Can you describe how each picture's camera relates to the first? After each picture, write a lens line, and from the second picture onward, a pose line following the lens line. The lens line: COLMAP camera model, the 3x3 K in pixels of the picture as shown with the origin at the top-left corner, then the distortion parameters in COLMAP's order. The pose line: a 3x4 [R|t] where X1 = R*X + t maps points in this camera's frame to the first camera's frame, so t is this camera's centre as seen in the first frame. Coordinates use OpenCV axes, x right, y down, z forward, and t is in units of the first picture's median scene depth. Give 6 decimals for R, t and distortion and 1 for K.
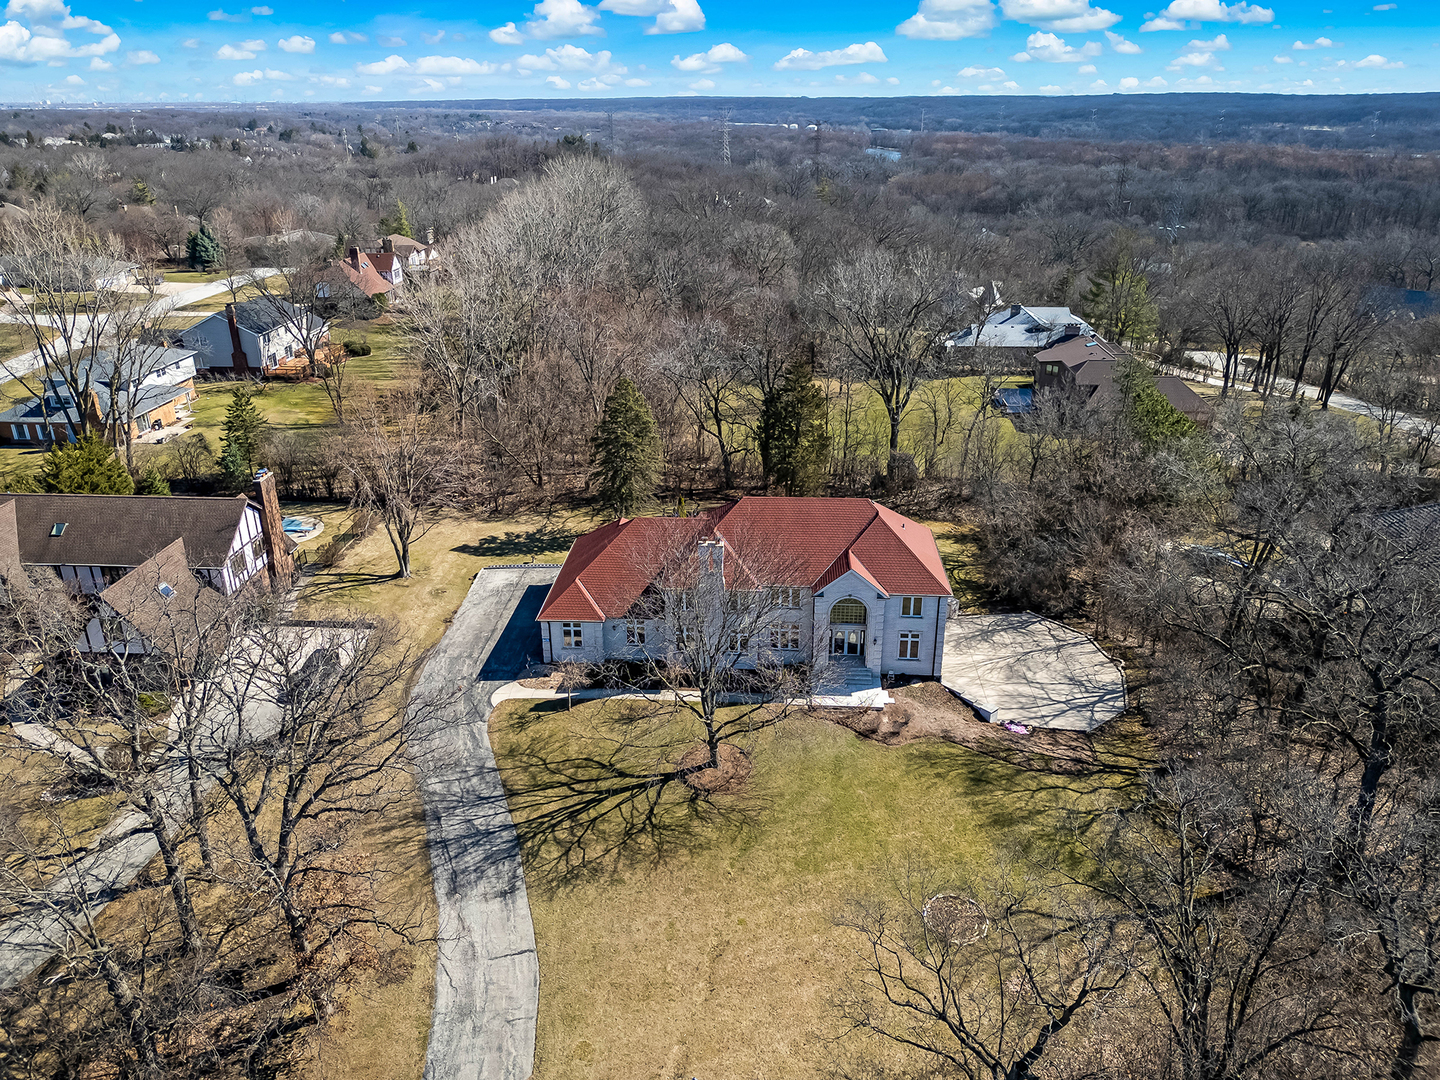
lens RADIAL K [[1035.1, 0, 725.4], [0, 1035.1, 530.9], [0, 0, 1]] dist [0.047072, -0.040412]
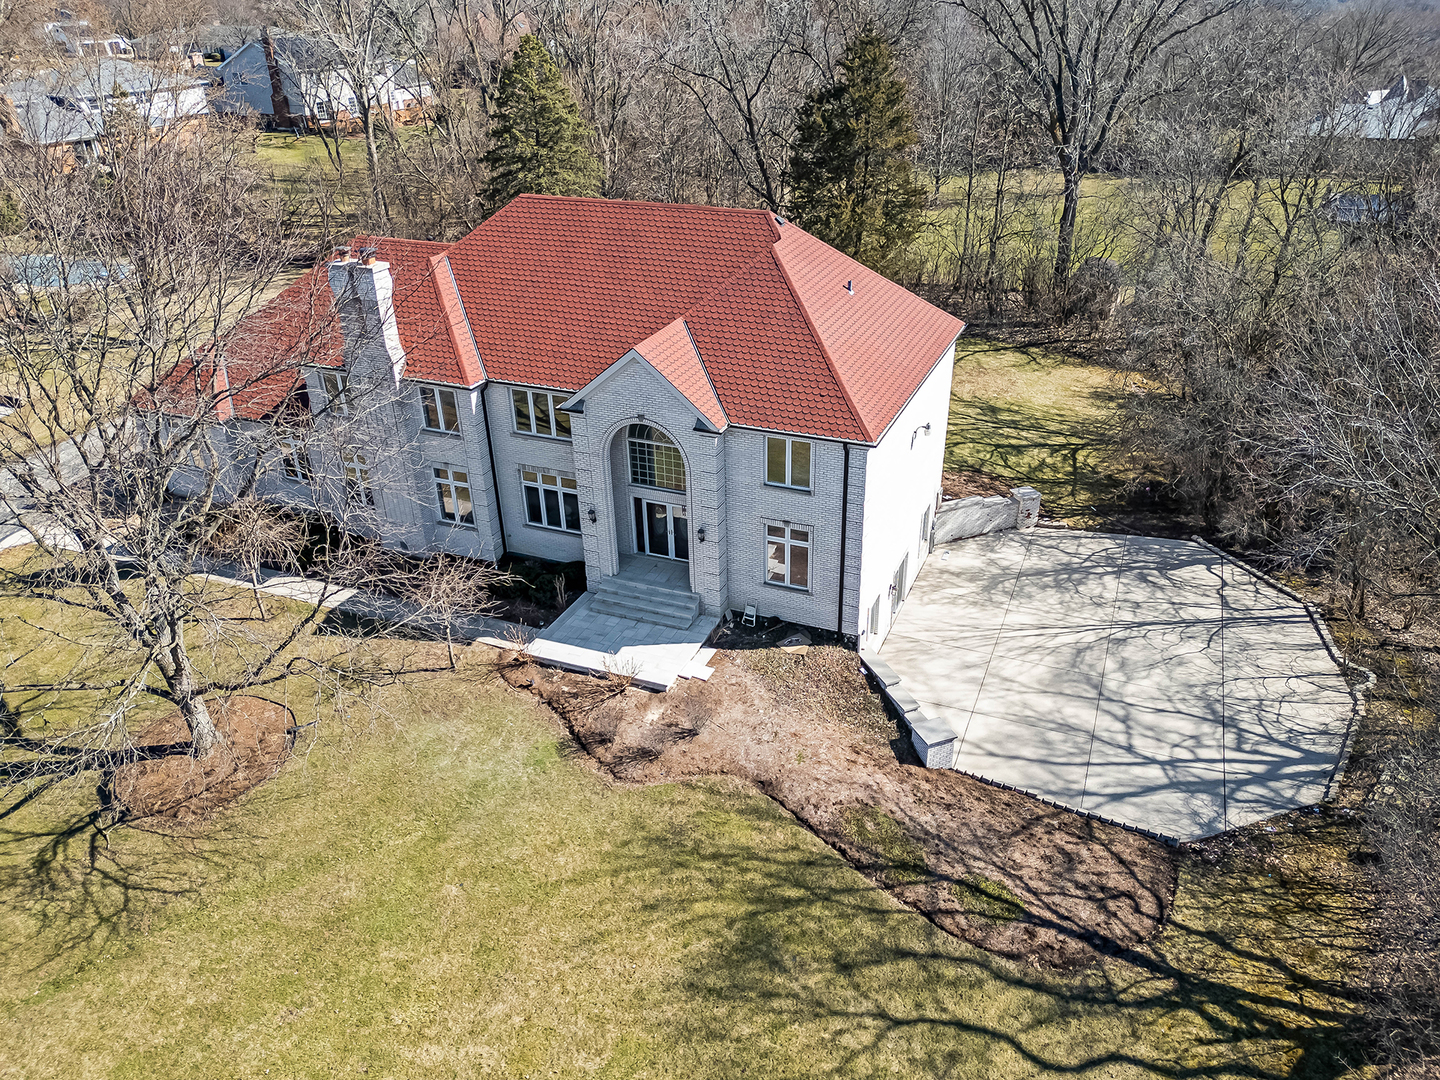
lens RADIAL K [[1035.1, 0, 750.4], [0, 1035.1, 579.0], [0, 0, 1]] dist [0.047072, -0.040412]
pose [[0.948356, 0.150058, -0.279469, 0.286484], [-0.112696, 0.982940, 0.145358, 0.059998], [0.296513, -0.106356, 0.949088, 0.594849]]
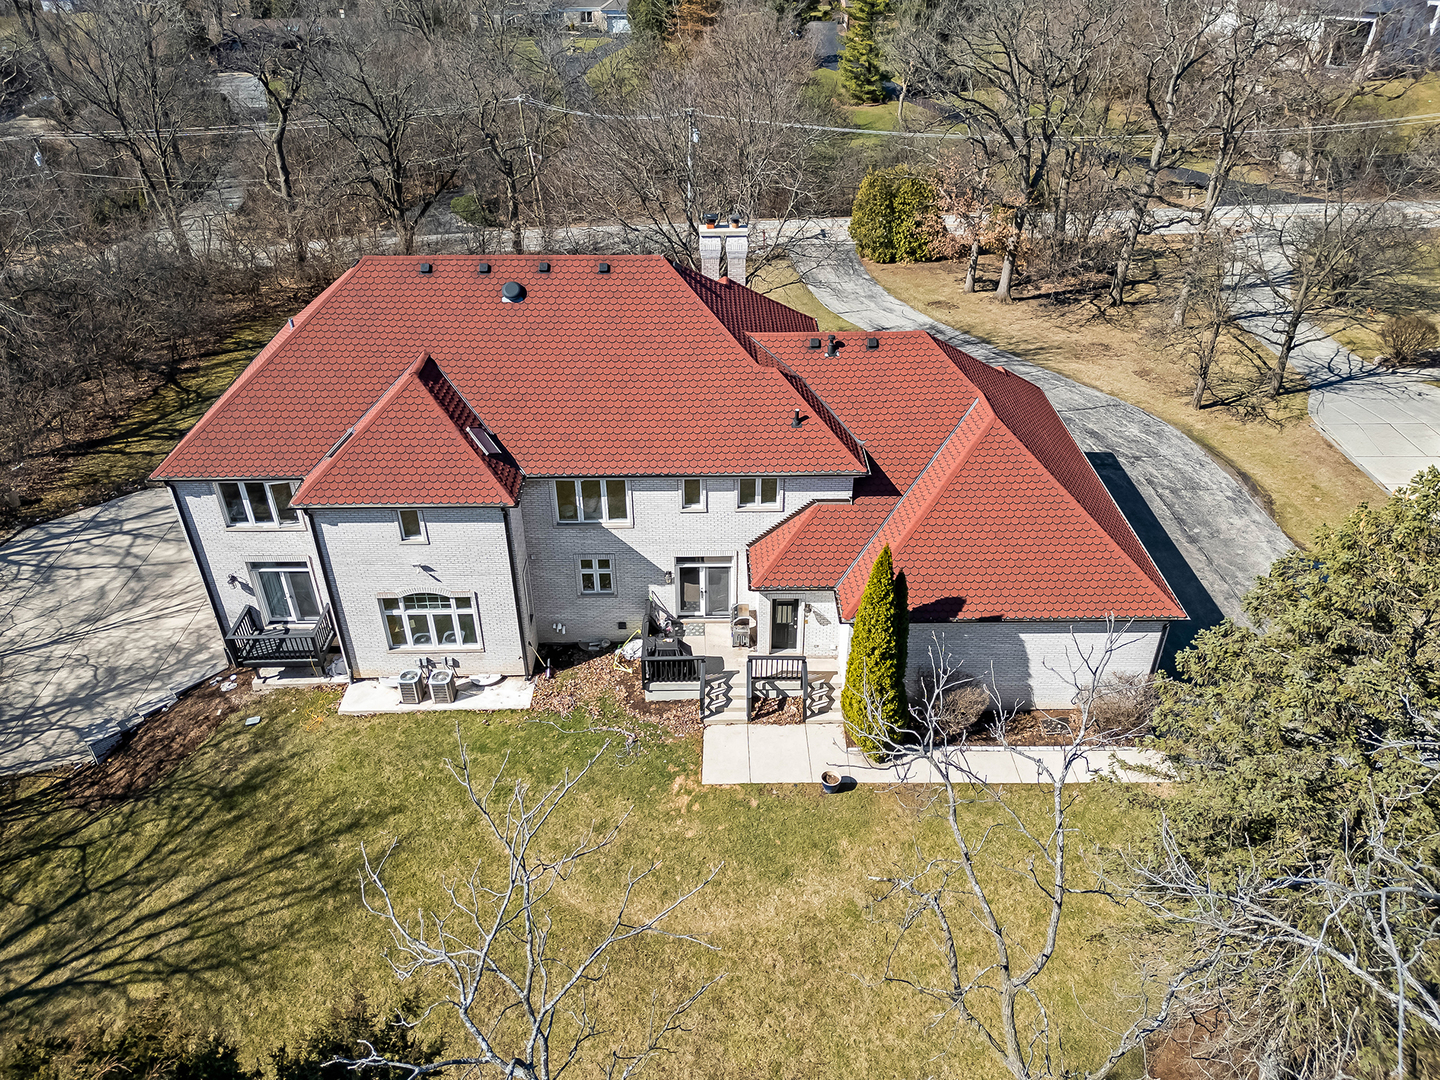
lens RADIAL K [[1035.1, 0, 717.7], [0, 1035.1, 534.4], [0, 0, 1]] dist [0.047072, -0.040412]
pose [[-0.997522, 0.043497, -0.055297, 0.024938], [-0.021234, 0.563192, 0.826053, -0.333061], [0.067074, 0.825180, -0.560873, 1.394731]]
